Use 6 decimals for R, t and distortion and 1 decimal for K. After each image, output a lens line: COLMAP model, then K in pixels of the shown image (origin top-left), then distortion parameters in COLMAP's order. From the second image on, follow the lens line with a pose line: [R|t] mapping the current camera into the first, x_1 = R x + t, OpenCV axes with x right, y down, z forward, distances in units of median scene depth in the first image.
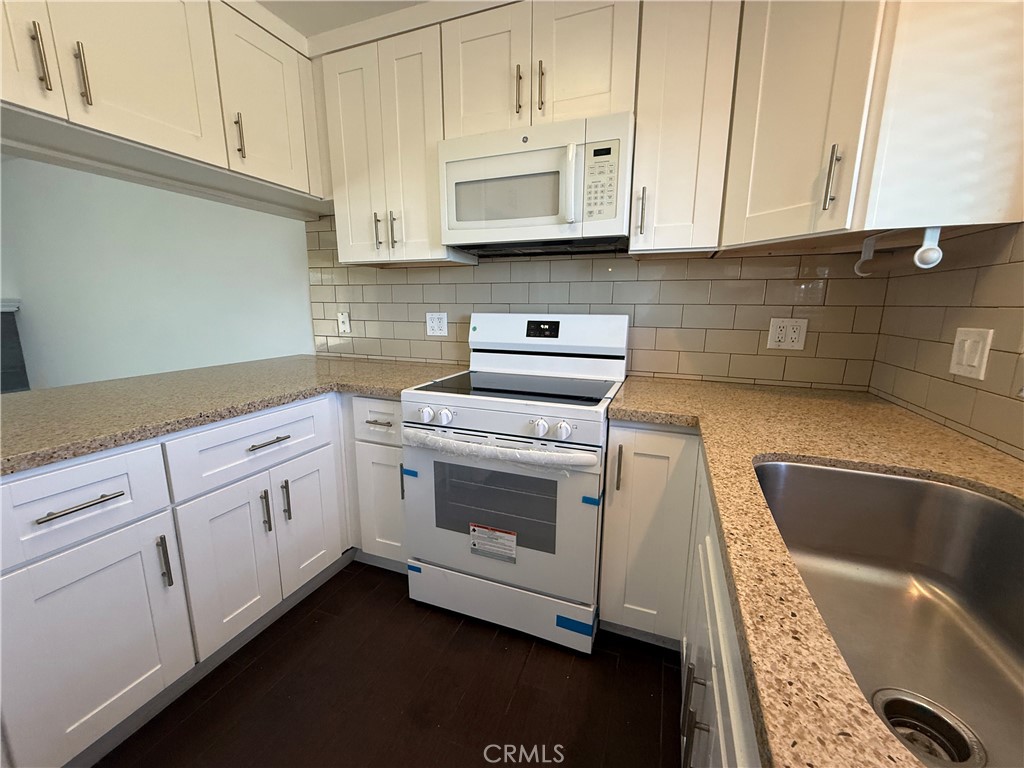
lens RADIAL K [[407.3, 0, 512.0], [0, 407.3, 384.0], [0, 0, 1]] dist [0.000285, -0.000123]
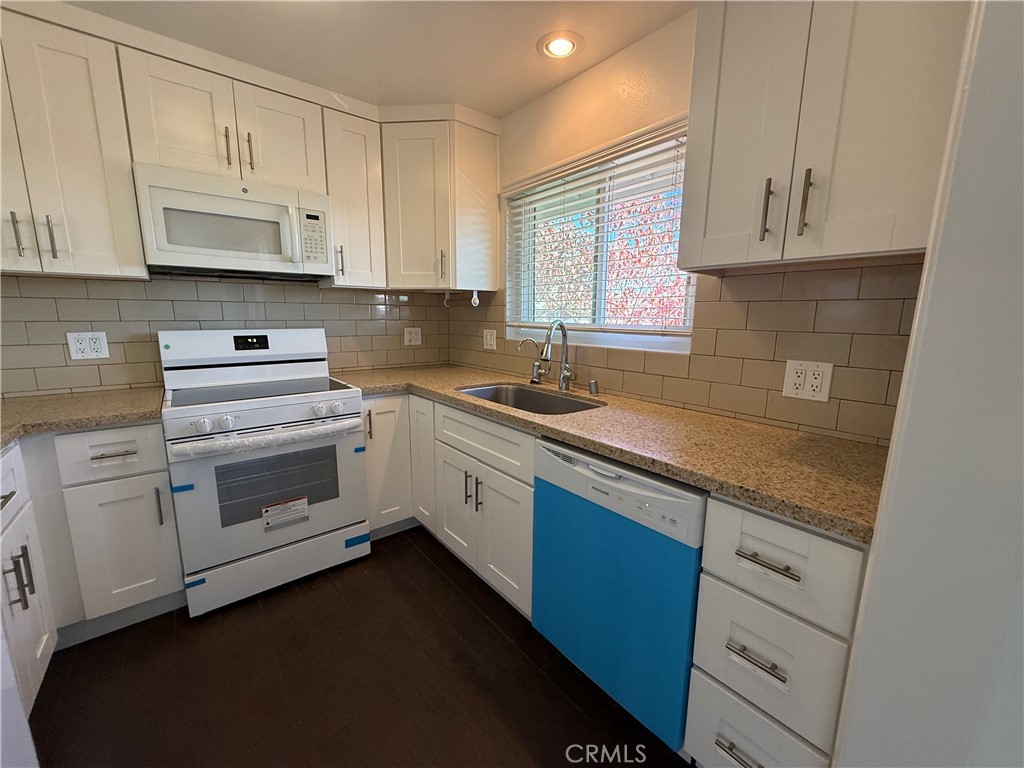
lens RADIAL K [[407.3, 0, 512.0], [0, 407.3, 384.0], [0, 0, 1]] dist [0.000285, -0.000123]
pose [[0.495229, -0.147701, 0.856115, -0.695902], [0.162864, 0.983755, 0.075511, 0.017738], [-0.853360, 0.102035, 0.511239, -0.261677]]
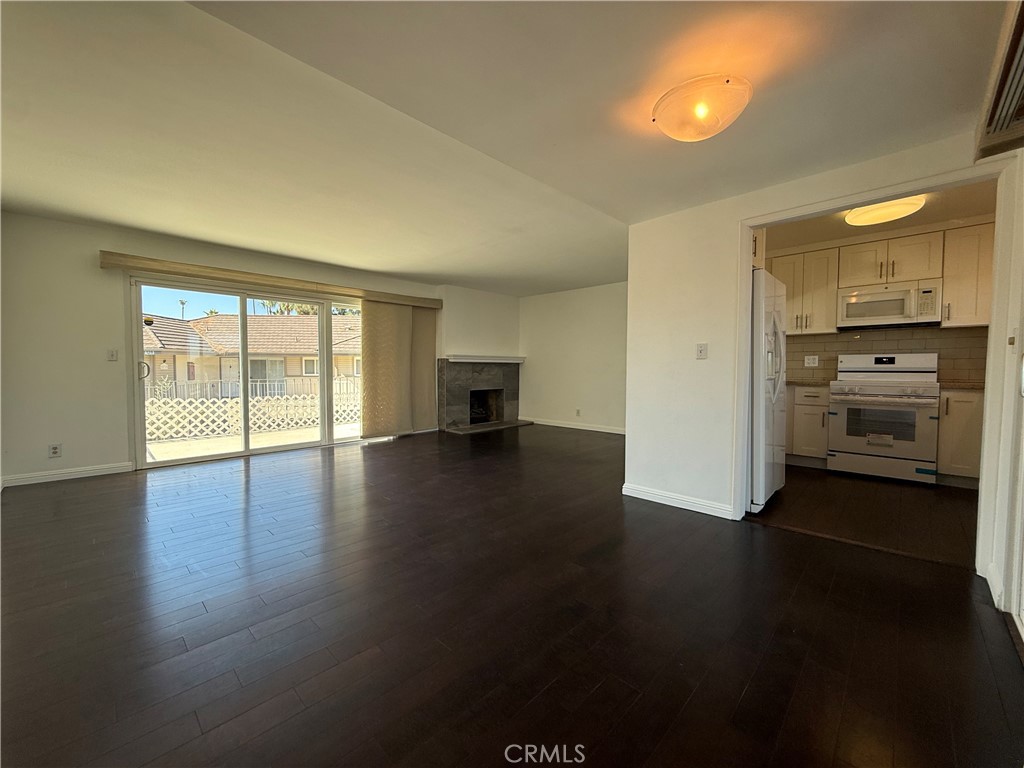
lens RADIAL K [[407.3, 0, 512.0], [0, 407.3, 384.0], [0, 0, 1]] dist [0.000285, -0.000123]
pose [[0.922237, 0.011108, -0.386466, -1.156074], [-0.071262, 0.987345, -0.141676, 0.555512], [0.380001, 0.158199, 0.911357, -2.196366]]
